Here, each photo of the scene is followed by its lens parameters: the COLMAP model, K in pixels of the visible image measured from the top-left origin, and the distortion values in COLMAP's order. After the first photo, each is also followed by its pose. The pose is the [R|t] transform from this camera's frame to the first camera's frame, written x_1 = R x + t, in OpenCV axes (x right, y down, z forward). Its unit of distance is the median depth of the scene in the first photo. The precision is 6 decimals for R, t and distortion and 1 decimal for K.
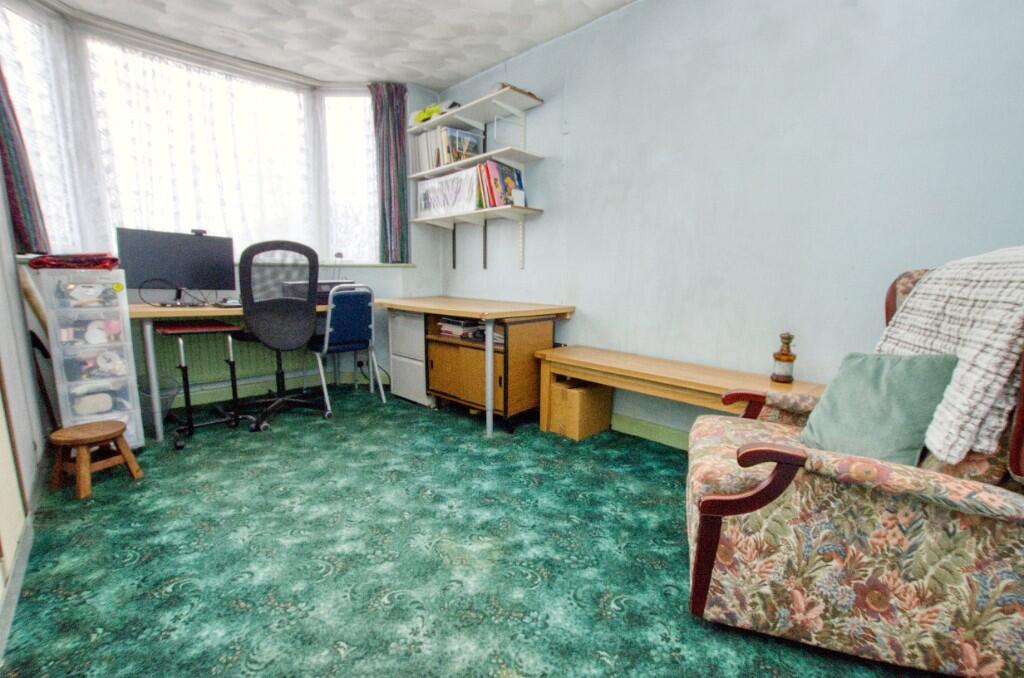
lens RADIAL K [[448.2, 0, 516.9], [0, 448.2, 349.9], [0, 0, 1]] dist [-0.041006, 0.011860]
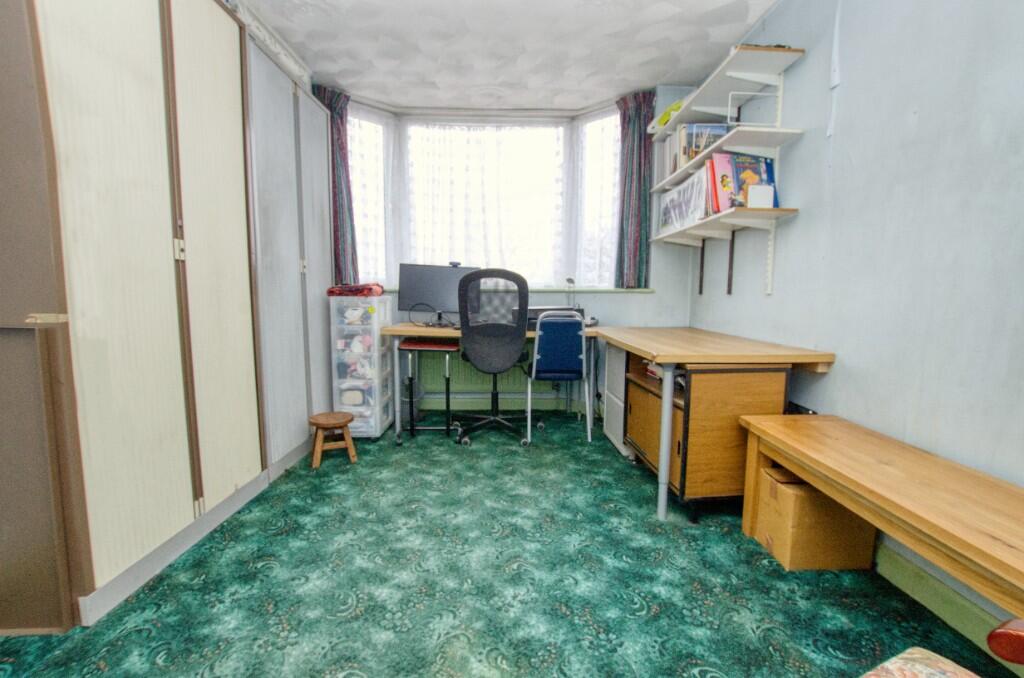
lens RADIAL K [[448.2, 0, 516.9], [0, 448.2, 349.9], [0, 0, 1]] dist [-0.041006, 0.011860]
pose [[0.734740, 0.076246, -0.674050, 0.234025], [-0.111916, 0.993671, -0.009592, -0.049825], [0.669053, 0.082485, 0.738623, 0.259431]]
